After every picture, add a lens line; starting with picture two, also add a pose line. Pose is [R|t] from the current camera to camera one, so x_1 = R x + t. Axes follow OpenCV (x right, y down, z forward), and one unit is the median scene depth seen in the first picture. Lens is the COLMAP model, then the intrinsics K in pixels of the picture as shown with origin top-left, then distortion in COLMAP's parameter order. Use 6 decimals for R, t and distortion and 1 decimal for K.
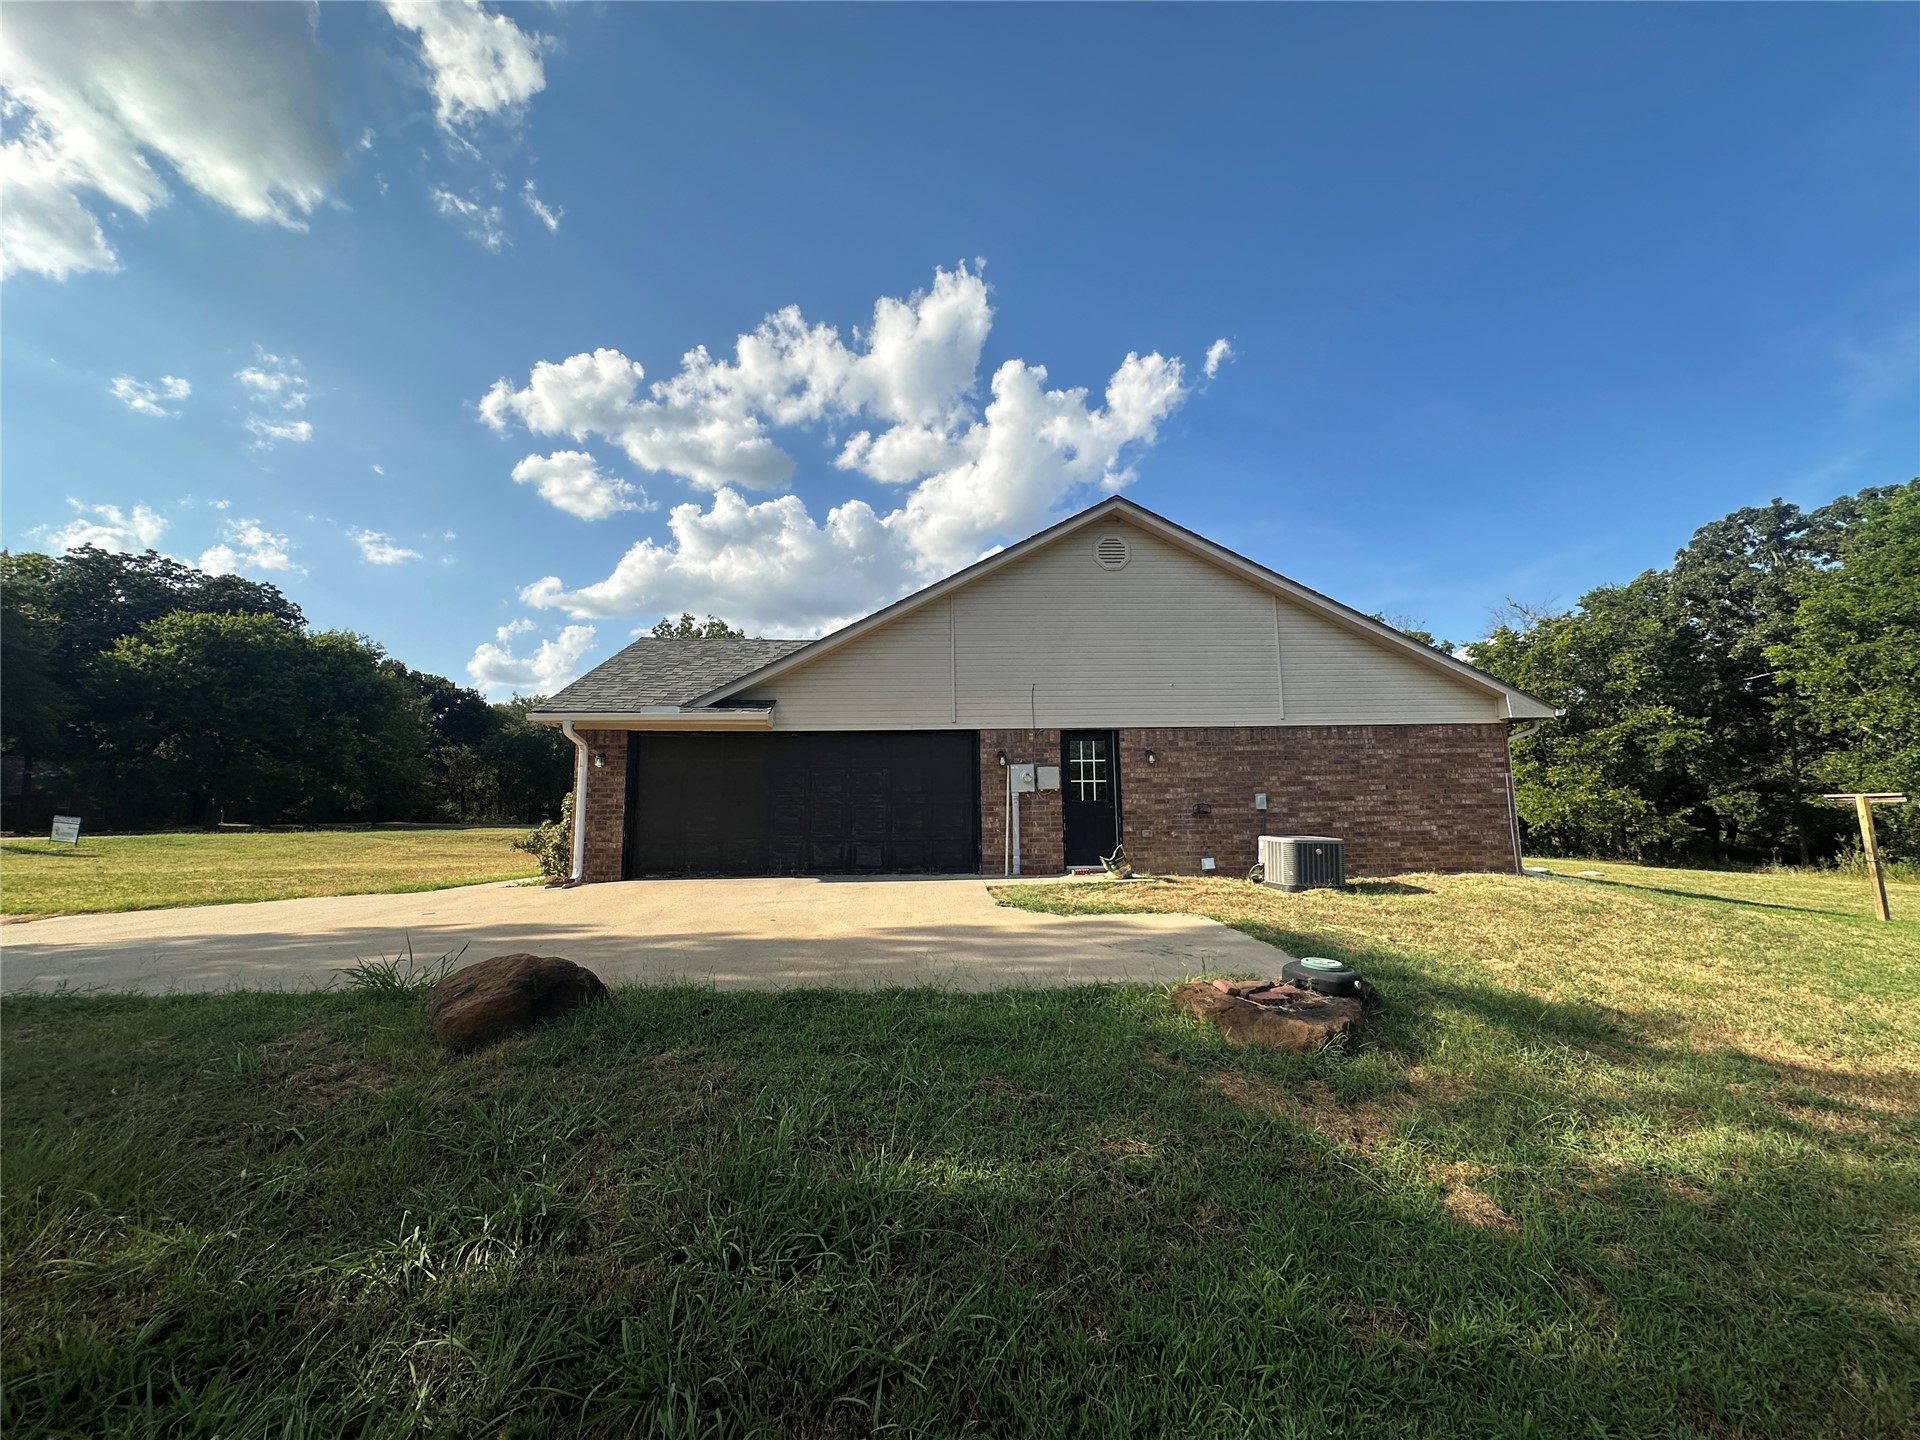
lens RADIAL K [[769.2, 0, 941.7], [0, 769.2, 720.9], [0, 0, 1]] dist [-0.002119, 0.001095]
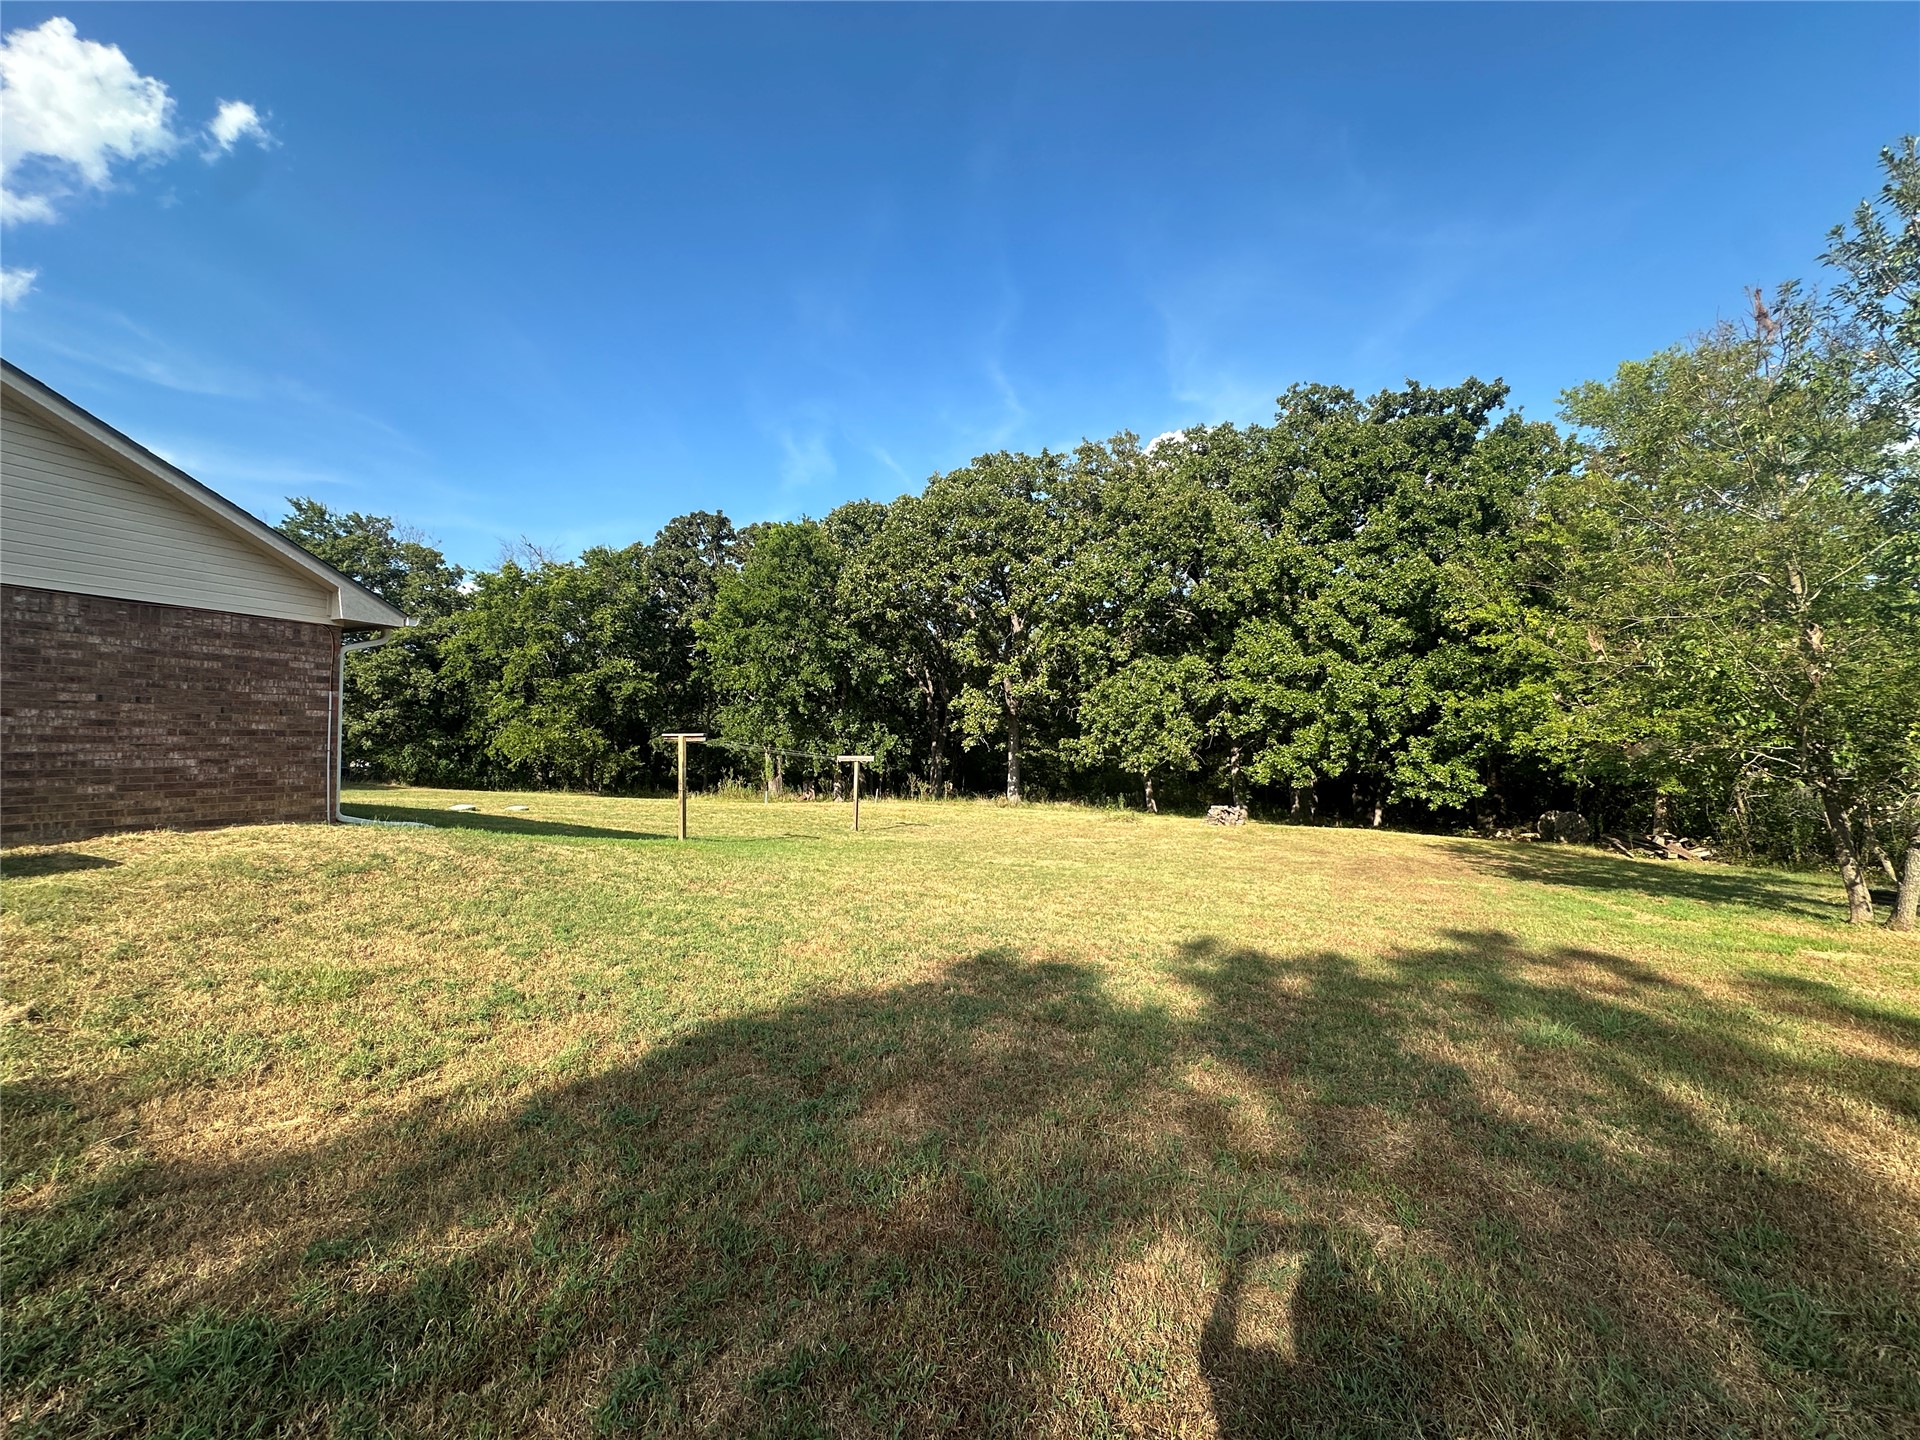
lens RADIAL K [[769.2, 0, 956.6], [0, 769.2, 717.6], [0, 0, 1]] dist [-0.002119, 0.001095]
pose [[0.435630, 0.050128, 0.898729, 0.116508], [-0.119435, 0.992839, 0.002515, 0.006463], [-0.892167, -0.108435, 0.438497, 0.039955]]
